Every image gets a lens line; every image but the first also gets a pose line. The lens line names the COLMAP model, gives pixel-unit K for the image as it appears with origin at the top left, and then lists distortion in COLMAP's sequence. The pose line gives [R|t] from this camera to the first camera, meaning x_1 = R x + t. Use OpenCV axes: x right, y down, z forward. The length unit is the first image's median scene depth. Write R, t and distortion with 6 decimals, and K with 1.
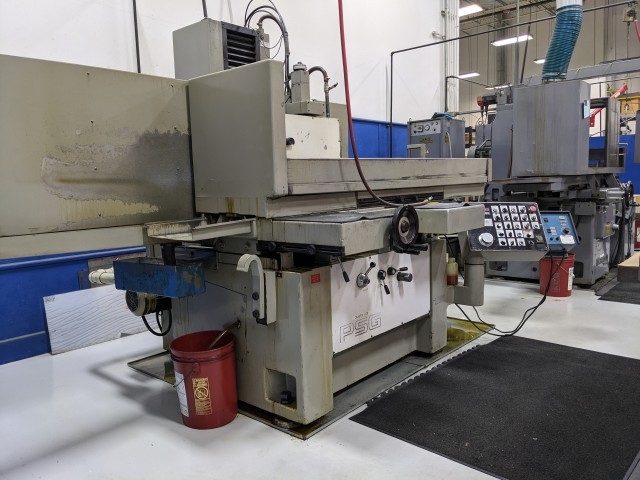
lens RADIAL K [[515.3, 0, 319.4], [0, 515.3, 233.2], [0, 0, 1]] dist [0.043394, -0.073869]
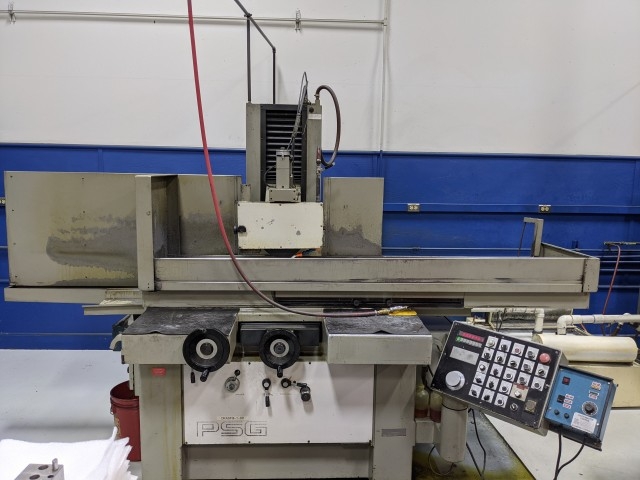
lens RADIAL K [[515.3, 0, 319.4], [0, 515.3, 233.2], [0, 0, 1]] dist [0.043394, -0.073869]
pose [[0.683640, 0.134337, -0.717350, 0.694215], [-0.113743, 0.990515, 0.077093, -0.232265], [0.720902, 0.028890, 0.692435, 0.338033]]
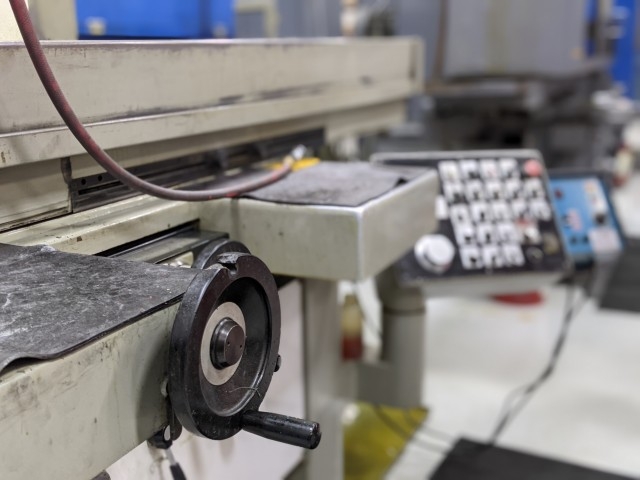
lens RADIAL K [[764.4, 0, 320.0], [0, 764.4, 240.0], [0, 0, 1]] dist [0.069747, -0.026546]
pose [[0.962807, -0.049031, 0.265703, 0.080237], [0.014447, 0.991332, 0.130583, -0.076562], [-0.269802, -0.121888, 0.955170, 0.459984]]
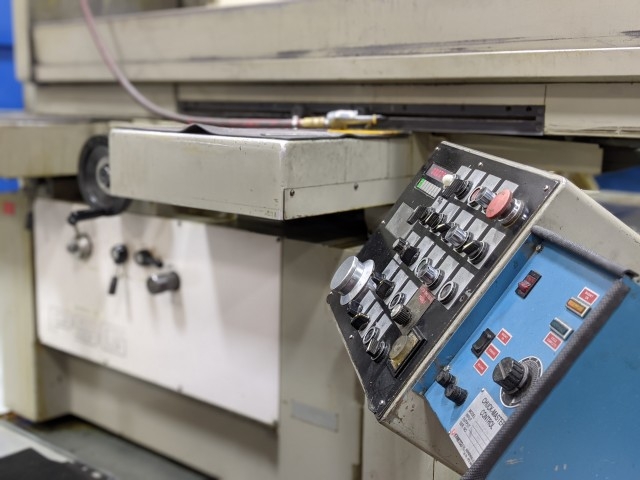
lens RADIAL K [[764.4, 0, 320.0], [0, 764.4, 240.0], [0, 0, 1]] dist [0.069747, -0.026546]
pose [[0.032918, 0.198854, -0.979476, 0.701274], [-0.127675, 0.972815, 0.193211, -0.081896], [0.991270, 0.118695, 0.057412, 0.956296]]
